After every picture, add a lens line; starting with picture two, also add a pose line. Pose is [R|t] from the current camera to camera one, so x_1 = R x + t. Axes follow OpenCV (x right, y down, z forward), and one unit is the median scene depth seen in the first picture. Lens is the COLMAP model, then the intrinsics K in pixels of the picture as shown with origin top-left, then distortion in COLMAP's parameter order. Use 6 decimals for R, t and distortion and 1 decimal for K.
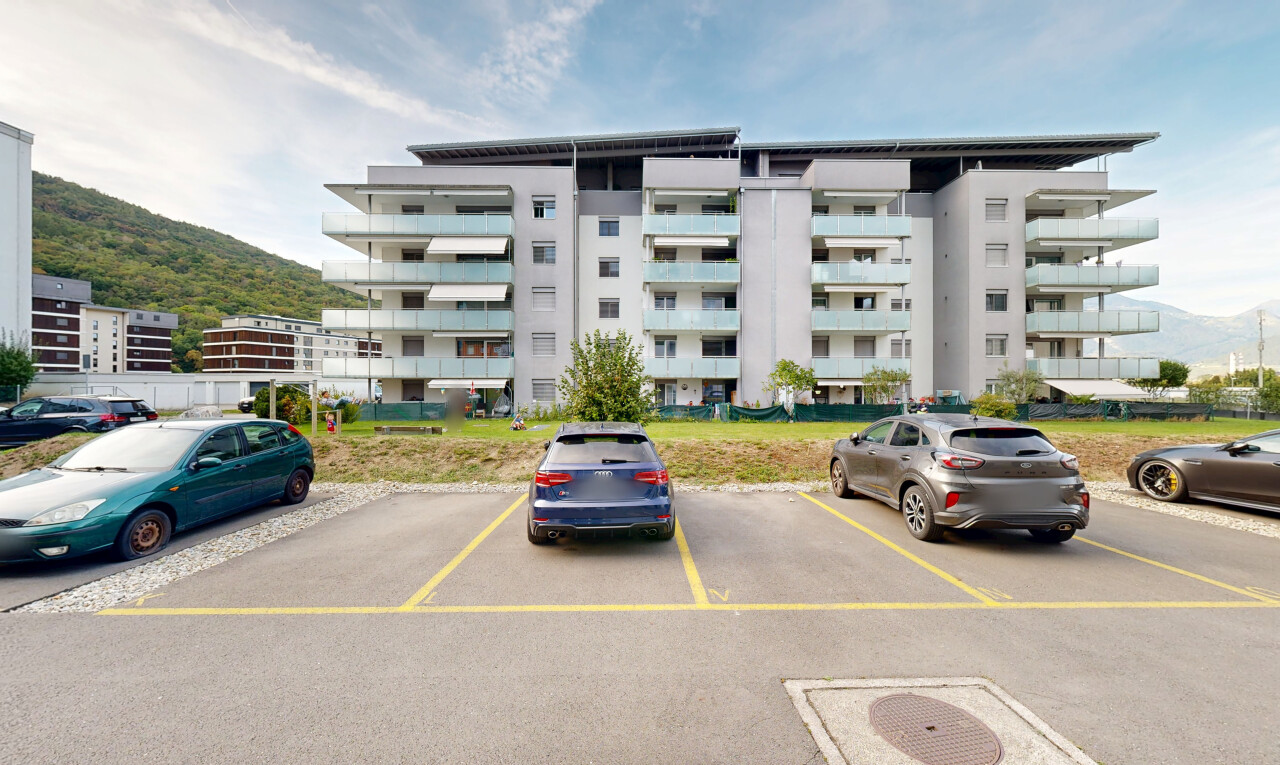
lens RADIAL K [[494.7, 0, 640.9], [0, 494.7, 383.2], [0, 0, 1]] dist [-0.004437, -0.000109]
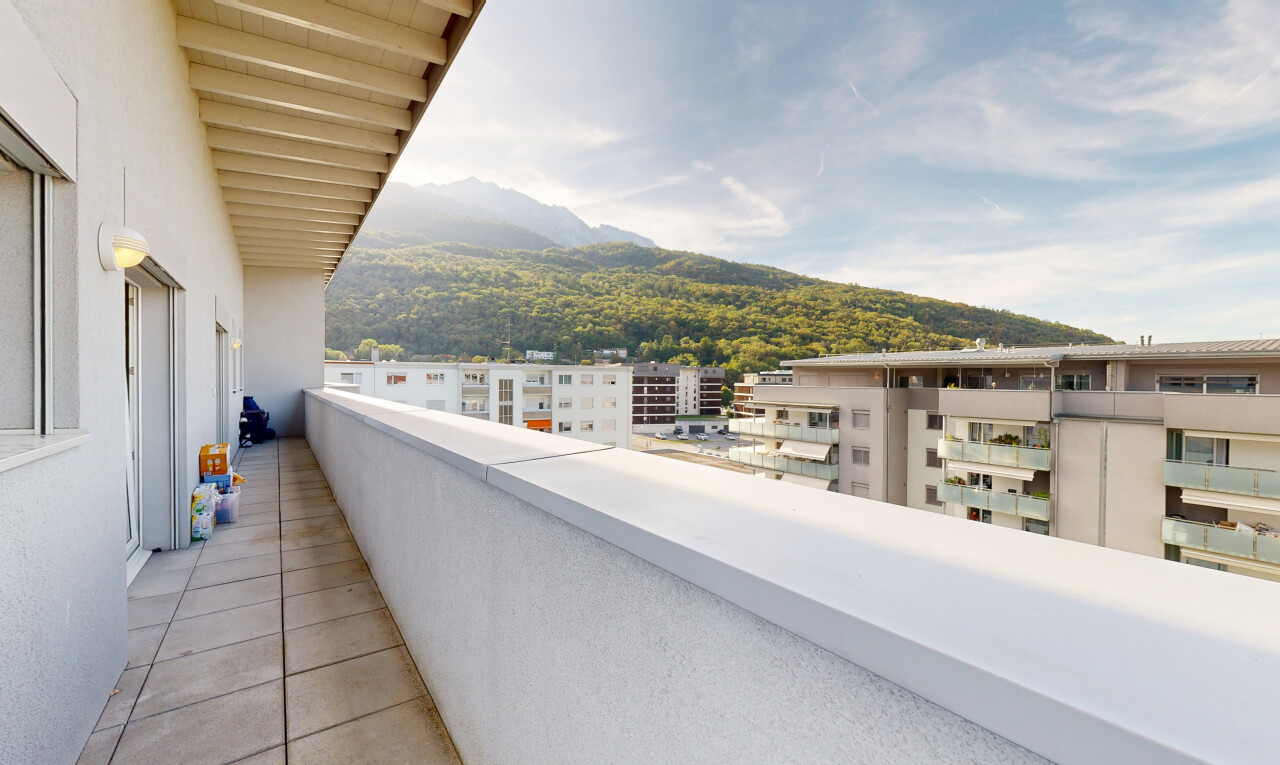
lens RADIAL K [[494.7, 0, 631.6], [0, 494.7, 377.4], [0, 0, 1]] dist [-0.004437, -0.000109]
pose [[0.550216, 0.010510, -0.834956, 0.521451], [0.000000, 0.999921, 0.012587, -0.471135], [0.835022, -0.006926, 0.550173, -0.174586]]
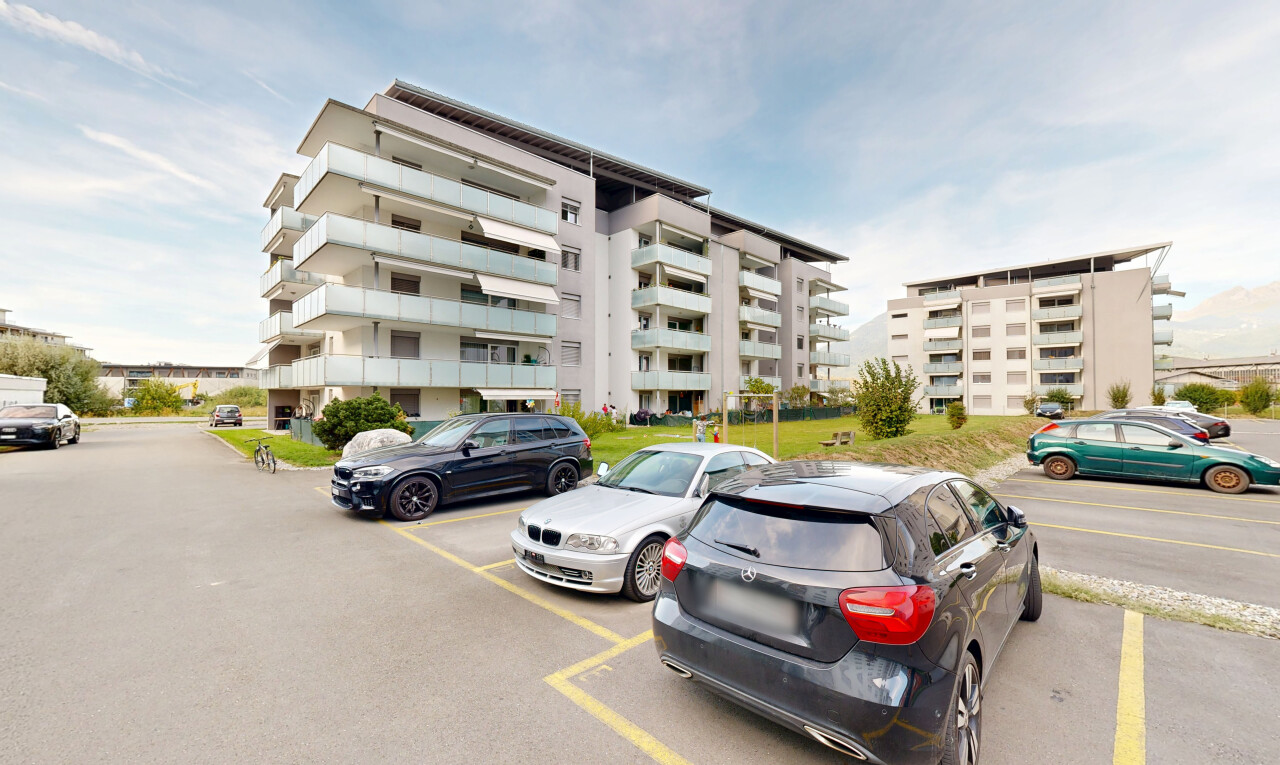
lens RADIAL K [[494.7, 0, 645.5], [0, 494.7, 379.6], [0, 0, 1]] dist [-0.004437, -0.000109]
pose [[0.718857, 0.020654, 0.694851, -0.750553], [0.002691, 0.999468, -0.032493, 0.003747], [-0.695152, 0.025228, 0.718420, 0.212842]]
